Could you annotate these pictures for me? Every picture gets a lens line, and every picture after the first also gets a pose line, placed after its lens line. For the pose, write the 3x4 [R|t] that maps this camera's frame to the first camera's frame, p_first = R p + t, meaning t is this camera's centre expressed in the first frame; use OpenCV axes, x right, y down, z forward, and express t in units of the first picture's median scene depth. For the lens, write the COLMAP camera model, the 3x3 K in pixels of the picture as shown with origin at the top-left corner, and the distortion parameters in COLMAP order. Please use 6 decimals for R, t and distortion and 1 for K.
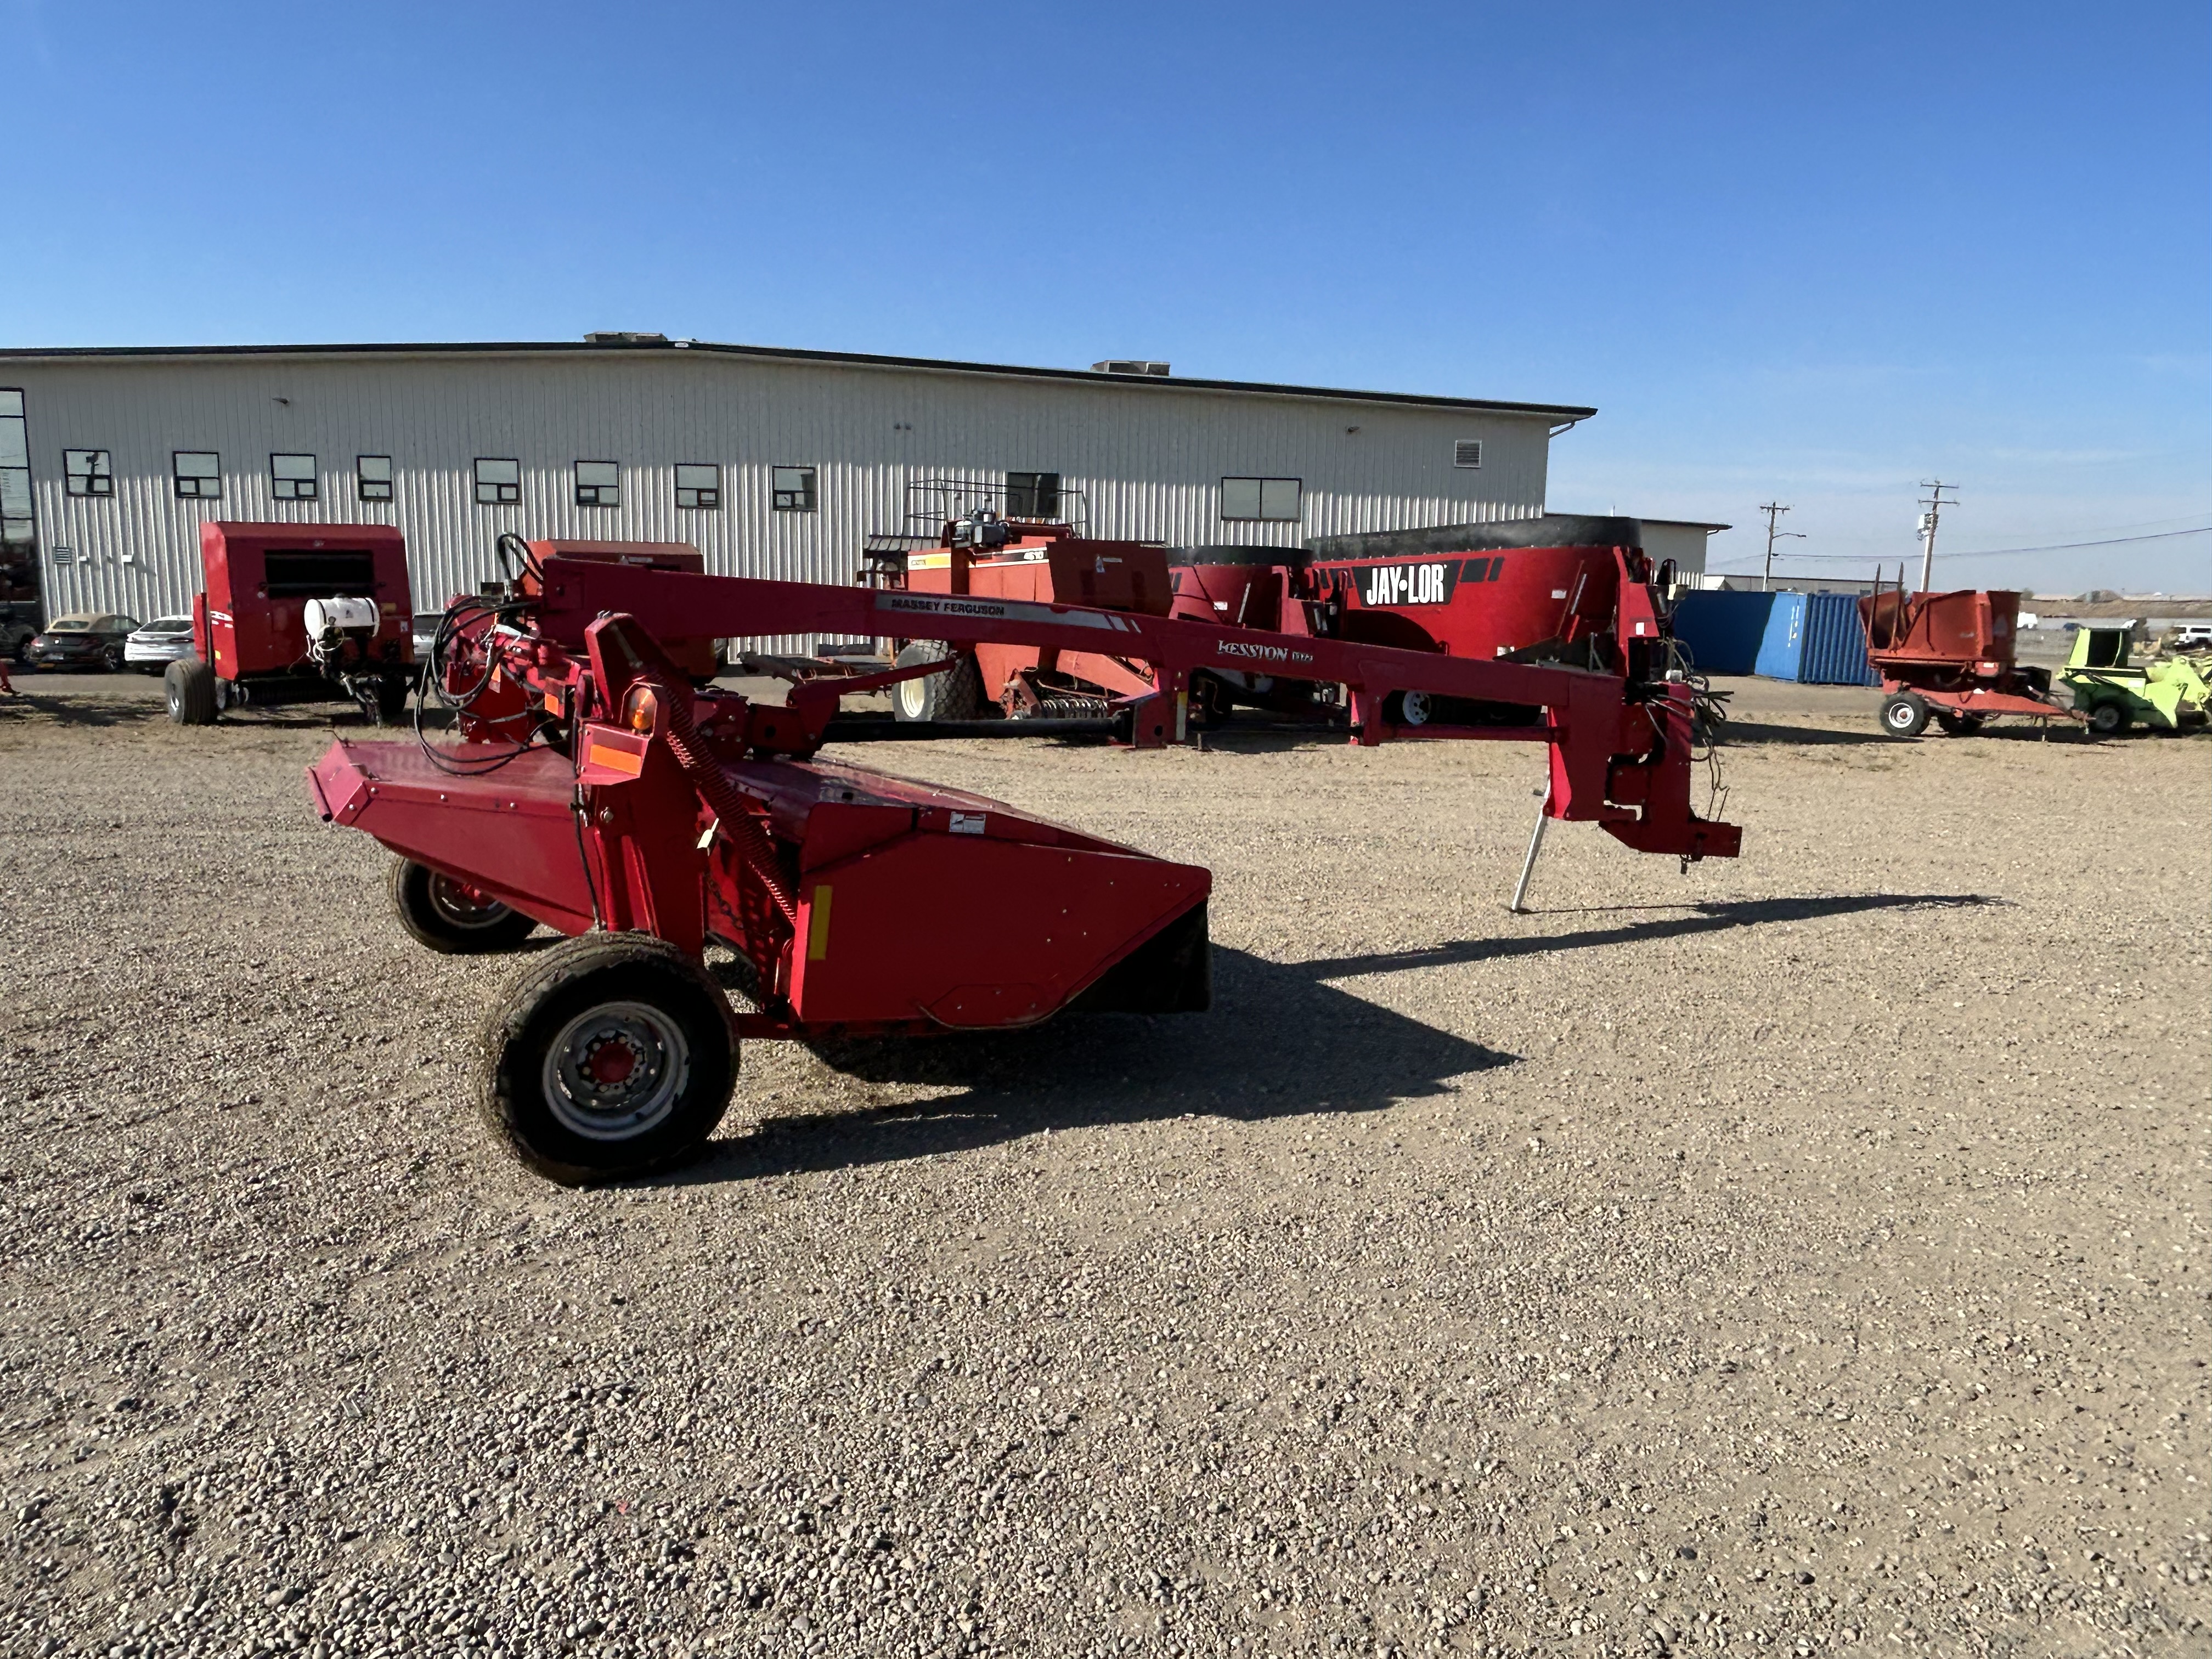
lens RADIAL K [[1478.1, 0, 1104.9], [0, 1478.1, 826.9], [0, 0, 1]] dist [-0.000180, 0.000516]
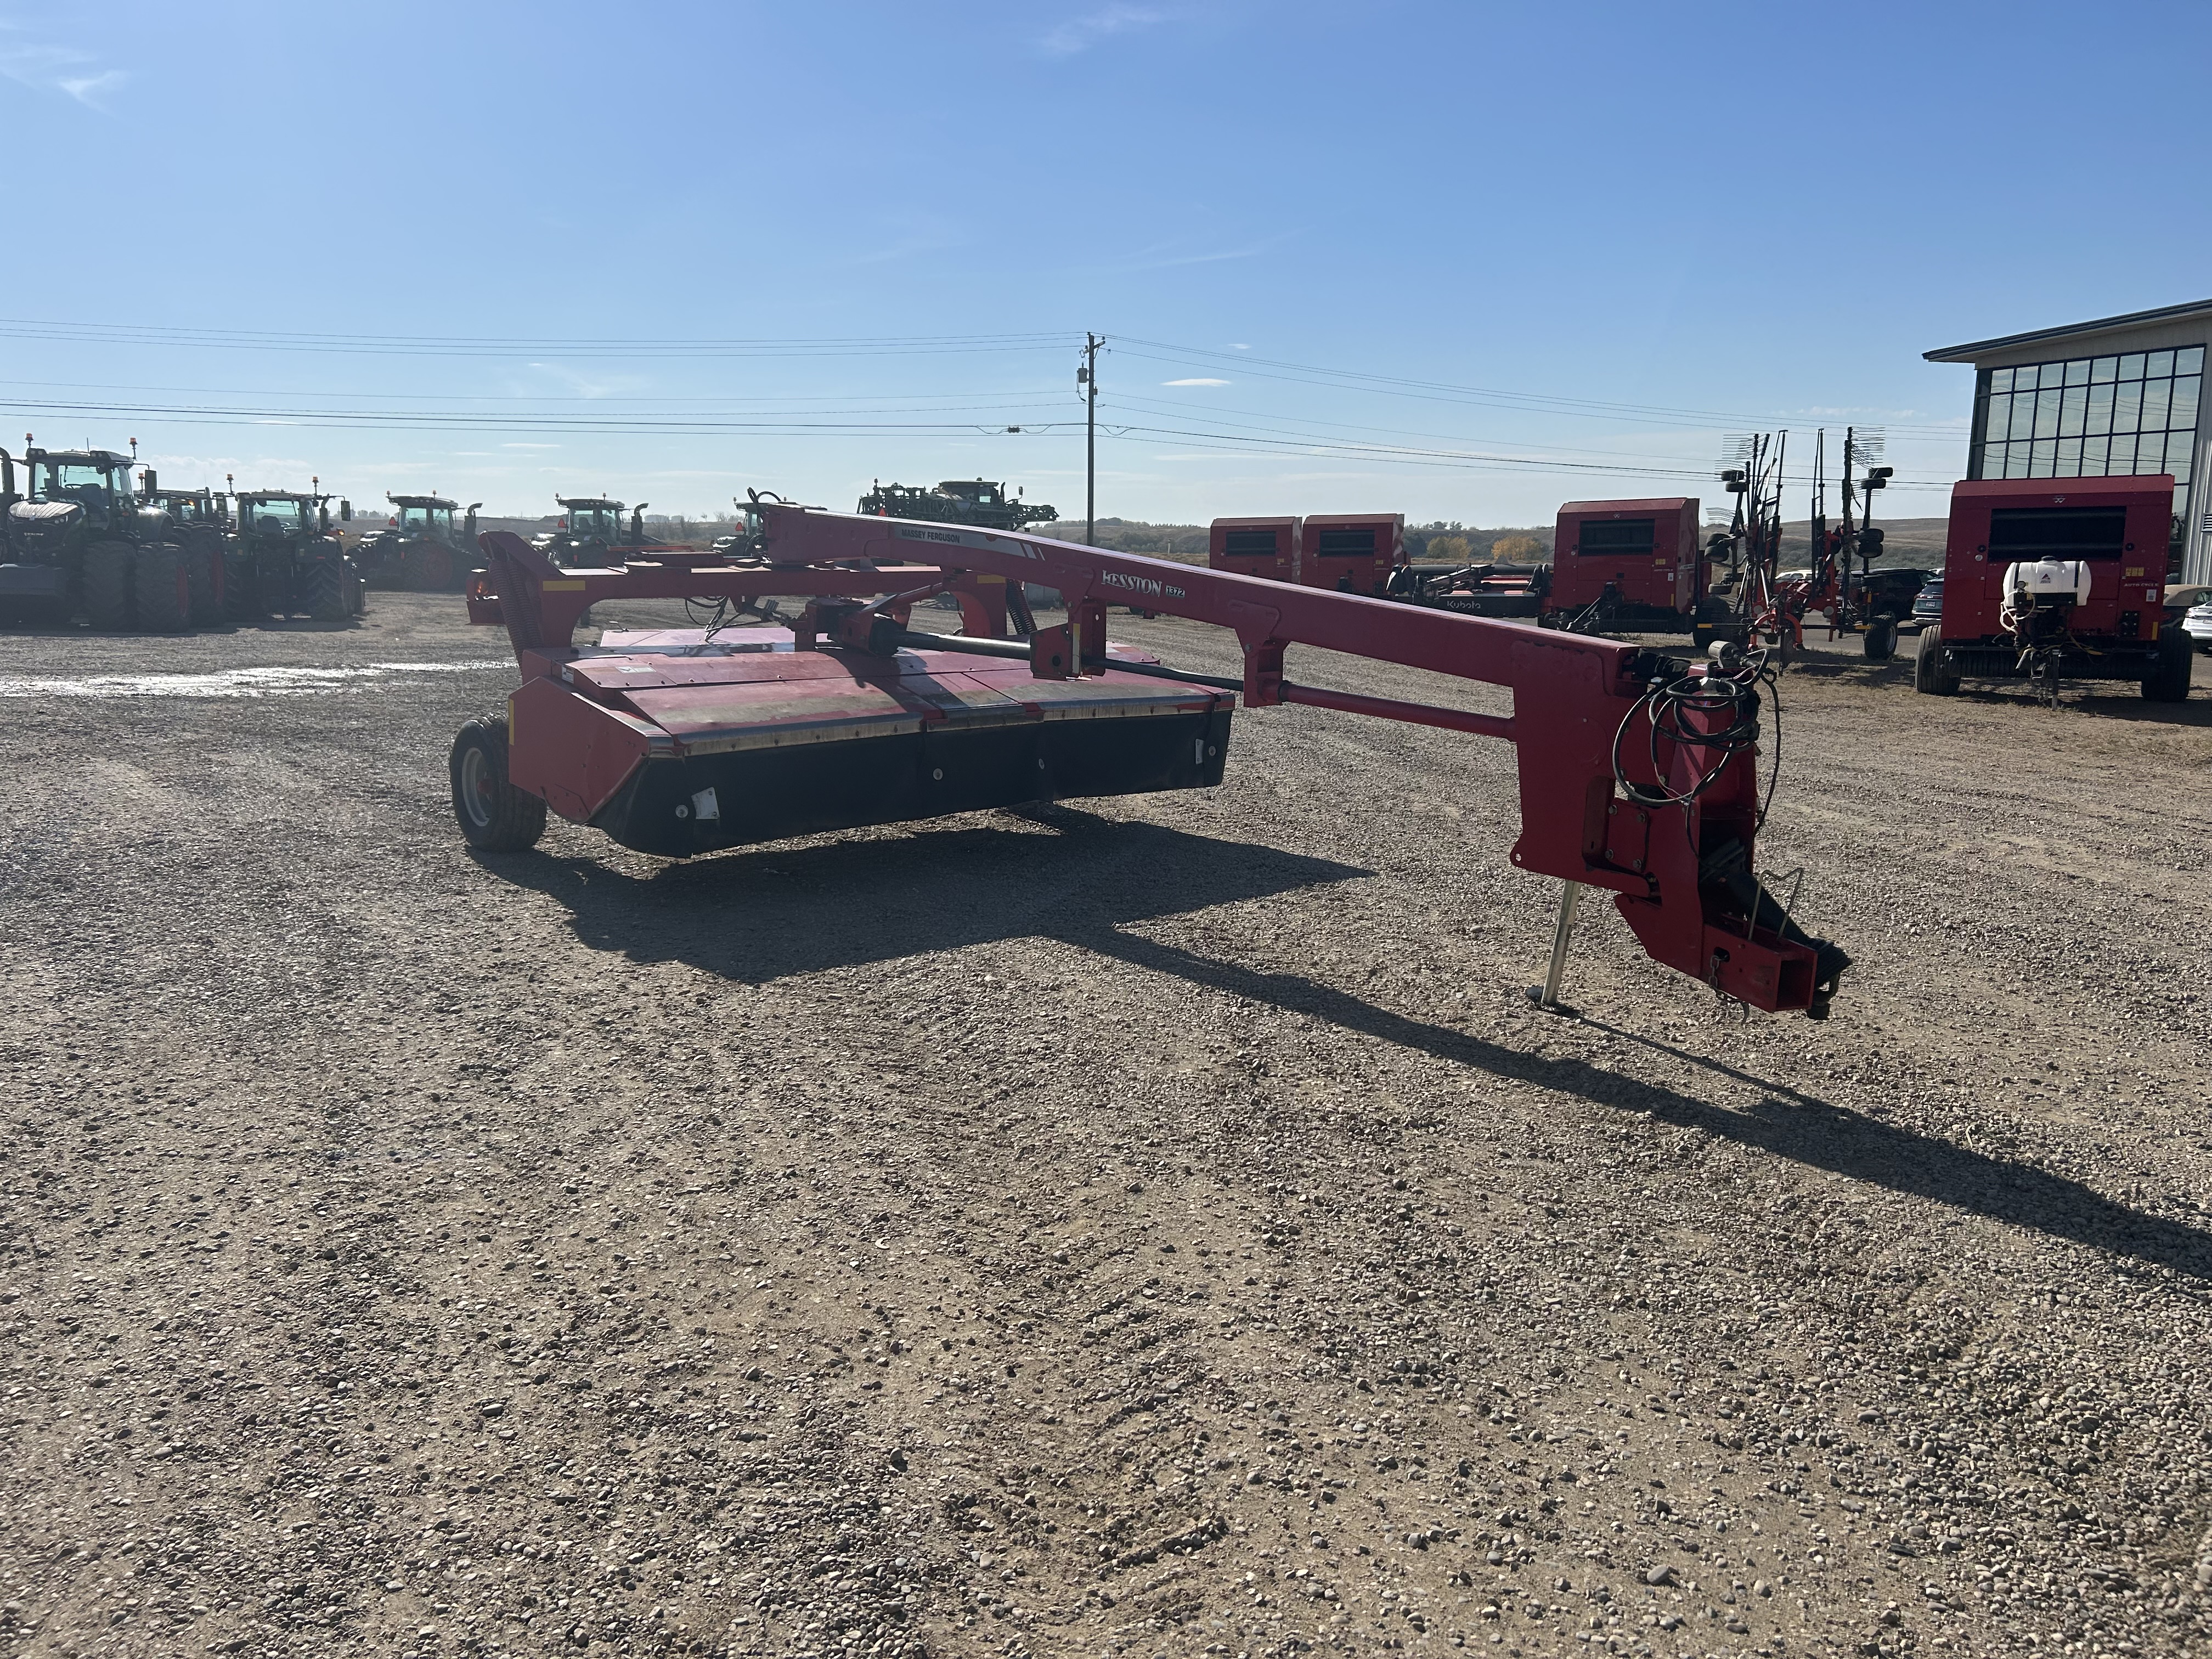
lens RADIAL K [[1680.0, 0, 1105.4], [0, 1680.0, 832.4], [0, 0, 1]] dist [0.014473, -0.011922]
pose [[0.215208, 0.152898, -0.964525, 0.360404], [-0.156962, 0.980242, 0.120368, -0.029349], [0.963871, 0.125490, 0.234955, 0.245519]]
